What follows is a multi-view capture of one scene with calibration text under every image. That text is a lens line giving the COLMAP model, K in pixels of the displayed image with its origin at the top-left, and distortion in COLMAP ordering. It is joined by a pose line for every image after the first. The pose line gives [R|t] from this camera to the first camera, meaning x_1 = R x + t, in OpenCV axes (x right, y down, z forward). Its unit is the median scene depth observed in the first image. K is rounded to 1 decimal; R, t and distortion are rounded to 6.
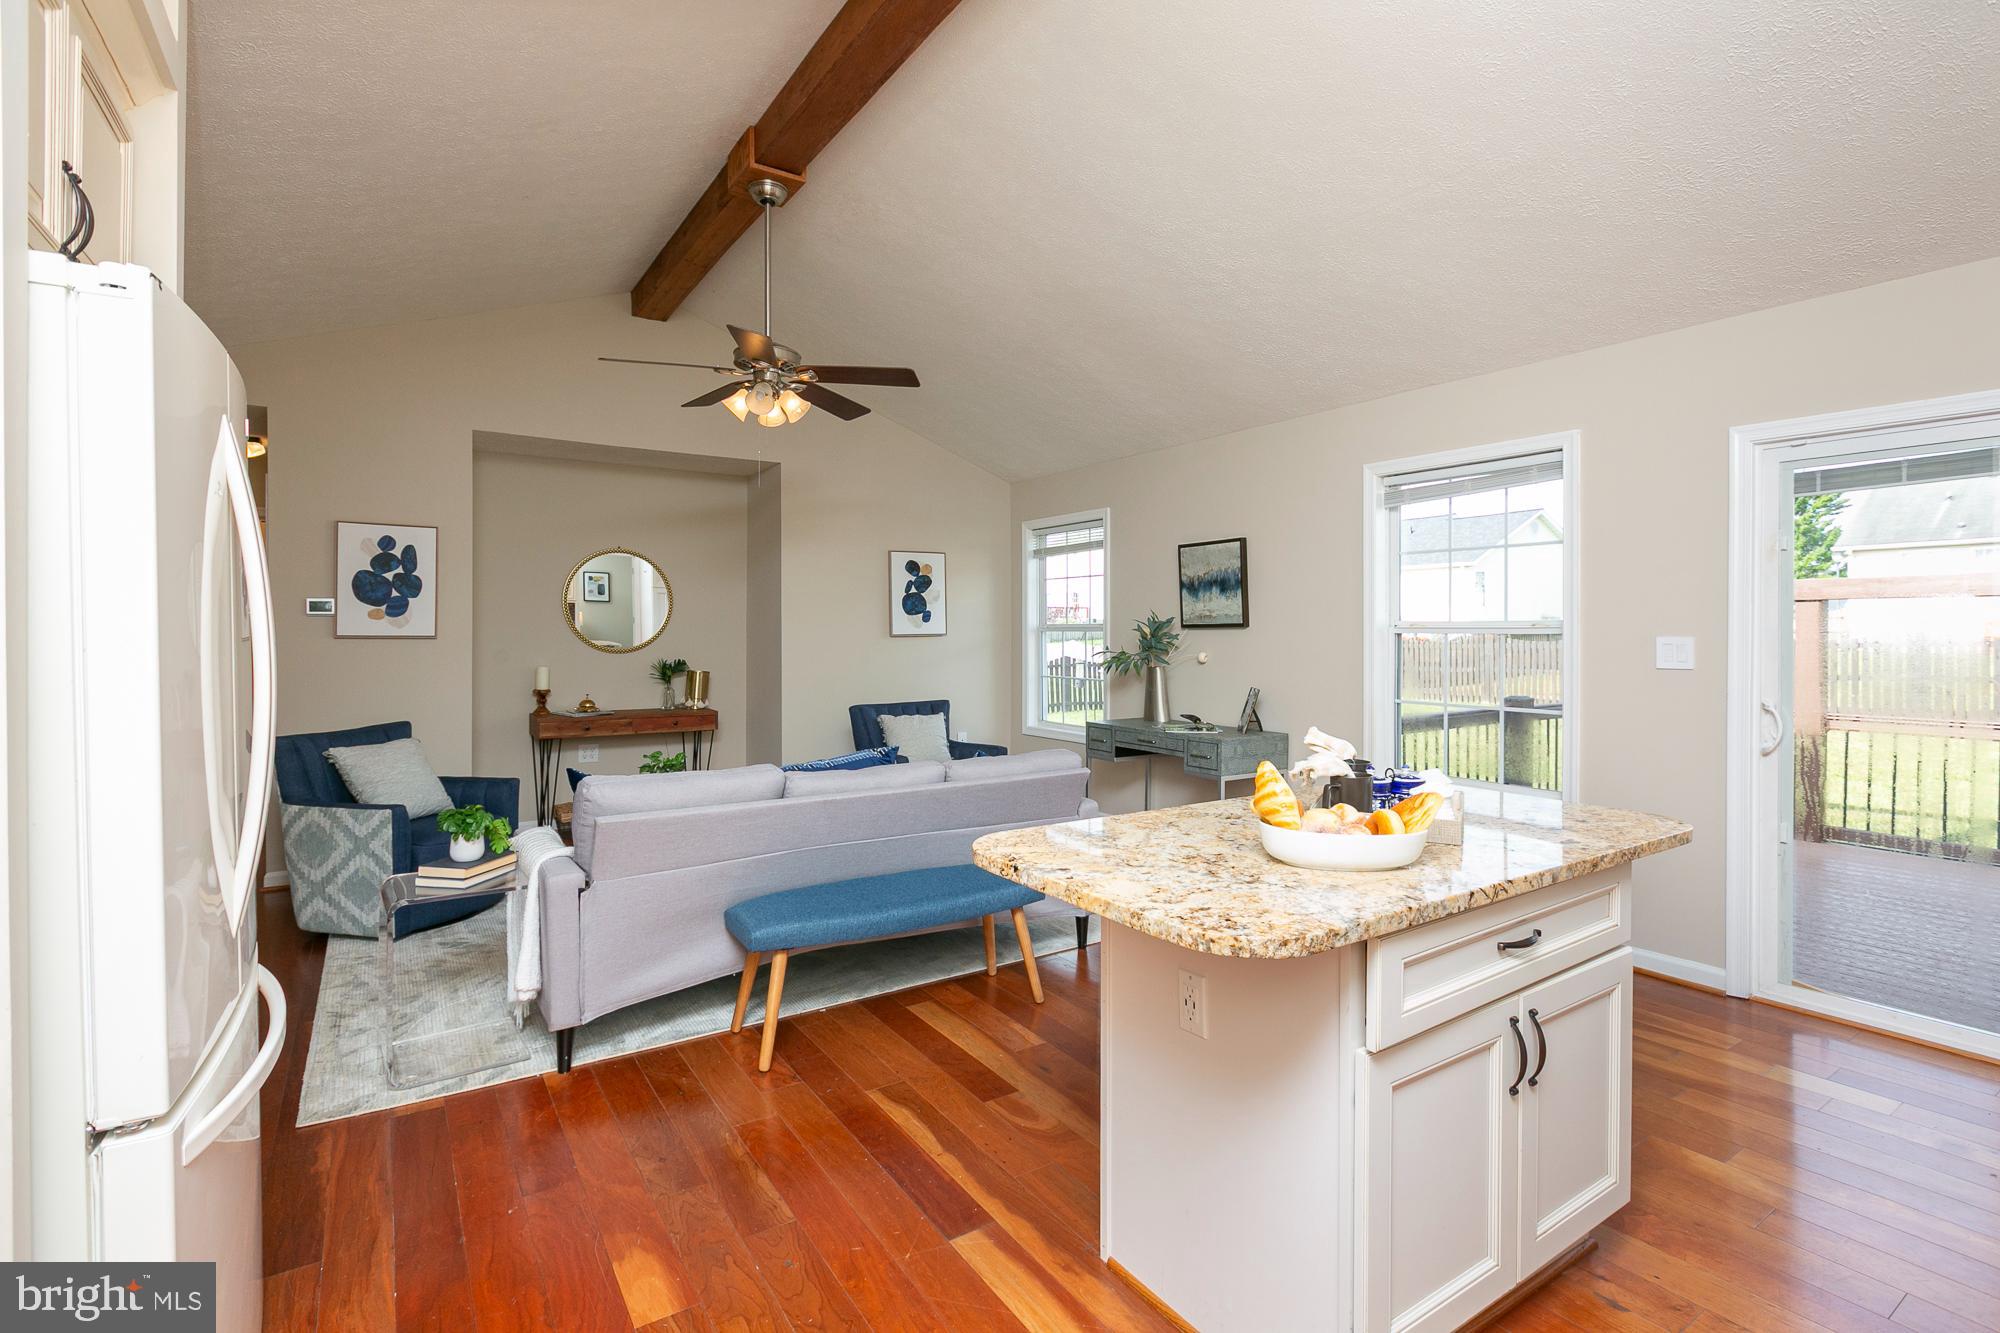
lens RADIAL K [[974.2, 0, 999.5], [0, 974.2, 637.6], [0, 0, 1]] dist [-0.007560, 0.001730]
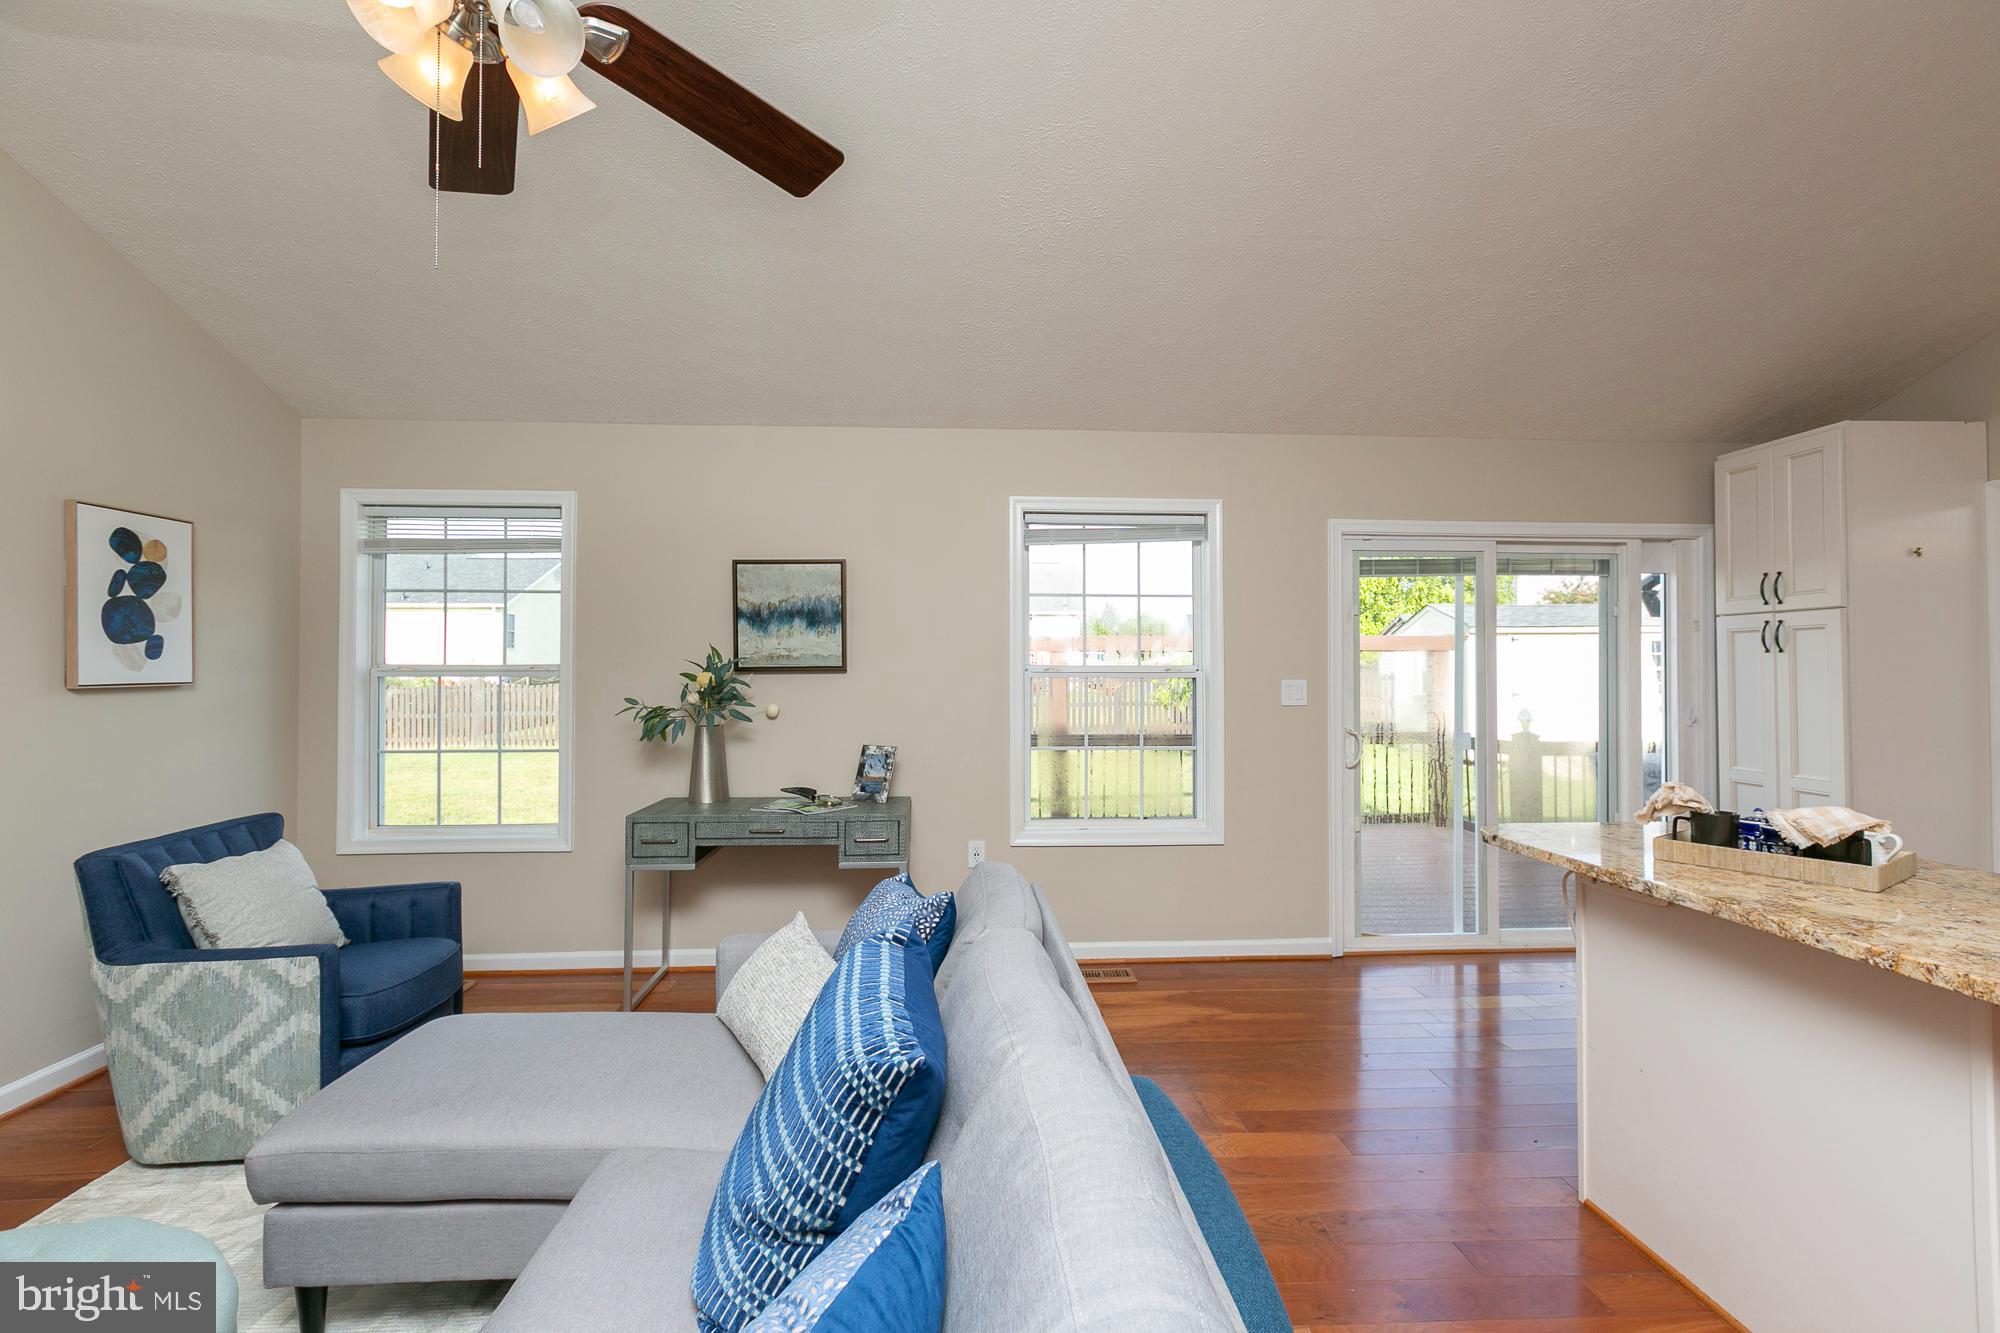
lens RADIAL K [[917.9, 0, 1002.0], [0, 917.9, 664.0], [0, 0, 1]] dist [0.004264, -0.002837]
pose [[0.481428, 0.008347, 0.876446, -0.344709], [0.006262, 0.999896, -0.012962, -0.005729], [-0.876463, 0.011729, 0.481326, 0.511372]]
